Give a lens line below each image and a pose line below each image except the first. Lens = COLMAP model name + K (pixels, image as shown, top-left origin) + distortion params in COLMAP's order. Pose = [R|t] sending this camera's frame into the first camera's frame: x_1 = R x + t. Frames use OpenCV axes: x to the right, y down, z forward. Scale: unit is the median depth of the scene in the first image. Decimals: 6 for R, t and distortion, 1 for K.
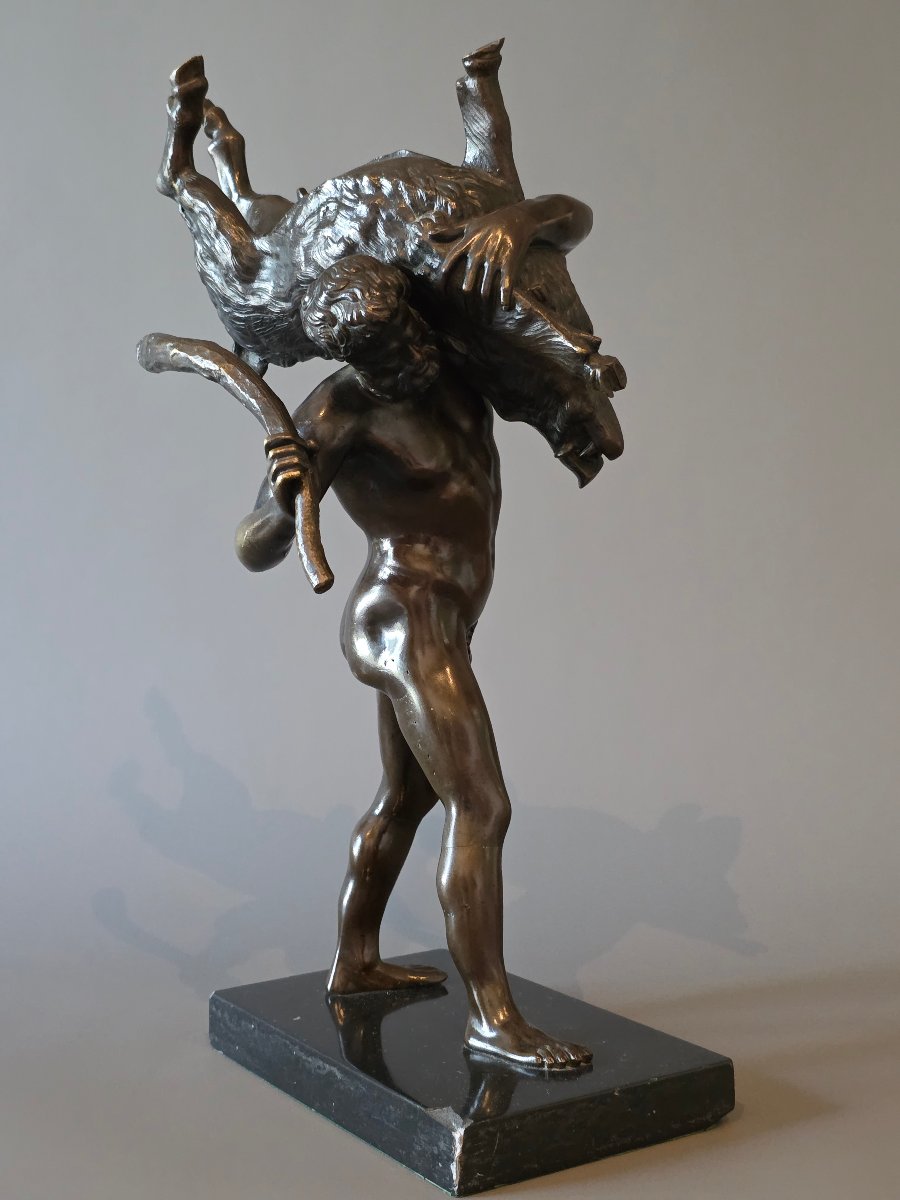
lens RADIAL K [[1586.8, 0, 450.0], [0, 1586.8, 600.0], [0, 0, 1]] dist [0.202368, -0.856105]
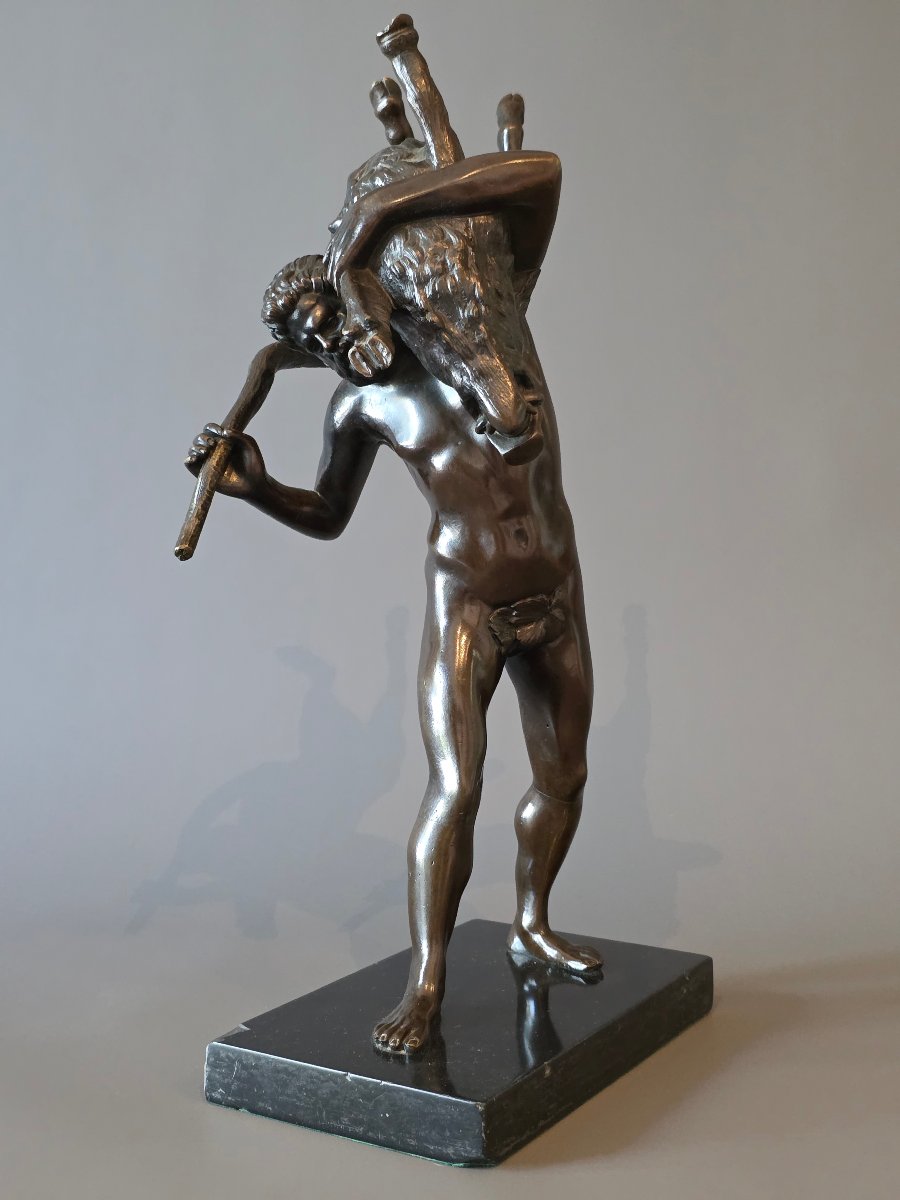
lens RADIAL K [[1630.1, 0, 450.0], [0, 1630.1, 600.0], [0, 0, 1]] dist [0.179618, -0.910489]
pose [[0.426139, 0.078160, -0.901275, 1.032830], [-0.029976, 0.996934, 0.072282, -0.066263], [0.904161, -0.003786, 0.427175, 0.620967]]
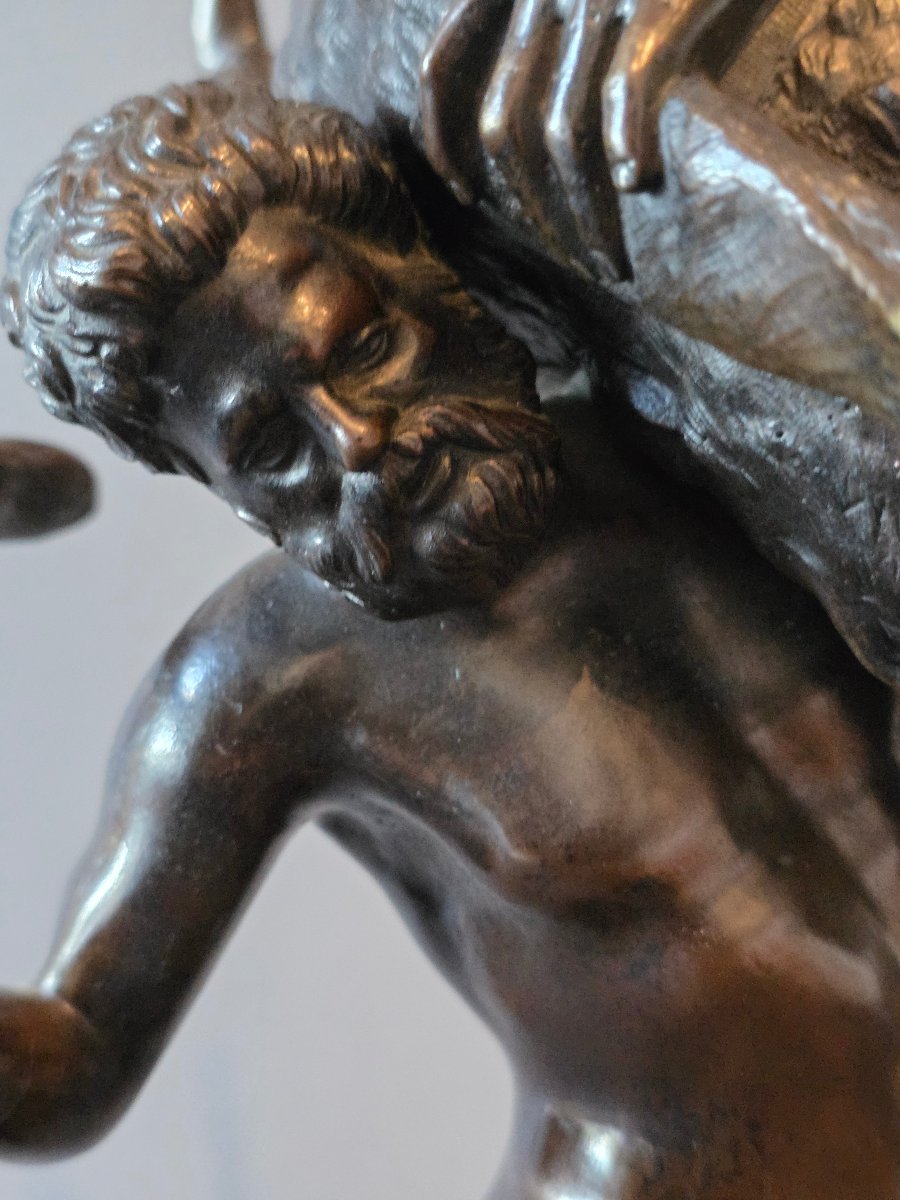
lens RADIAL K [[1630.1, 0, 450.0], [0, 1630.1, 600.0], [0, 0, 1]] dist [0.179618, -0.910489]
pose [[0.800395, -0.006704, -0.599435, 0.145254], [-0.061332, 0.993775, -0.093007, -0.107783], [0.596327, 0.111207, 0.795001, 0.828935]]
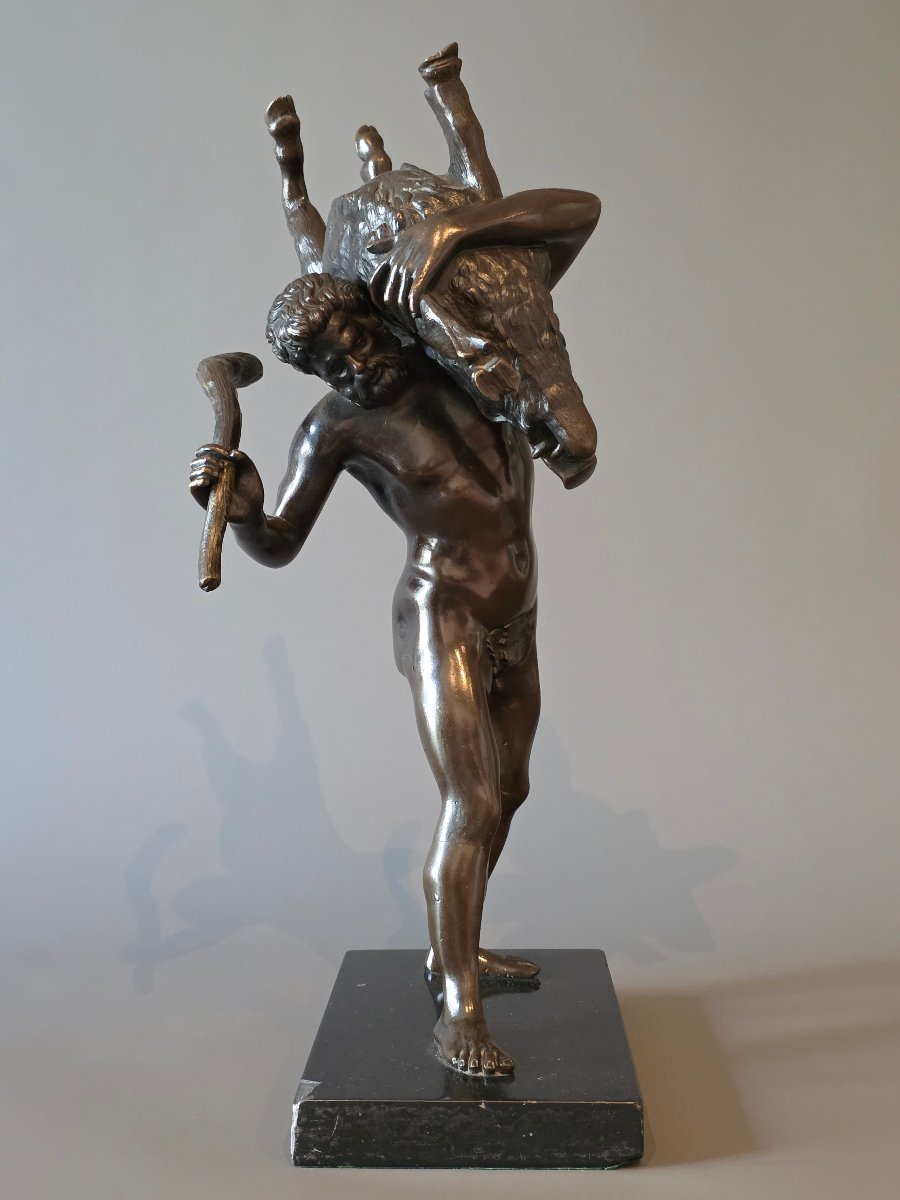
lens RADIAL K [[1586.8, 0, 450.0], [0, 1586.8, 600.0], [0, 0, 1]] dist [0.202368, -0.856105]
pose [[0.820026, 0.036368, -0.571169, 0.642207], [-0.019303, 0.999169, 0.035906, -0.039937], [0.572000, -0.018419, 0.820047, 0.182556]]
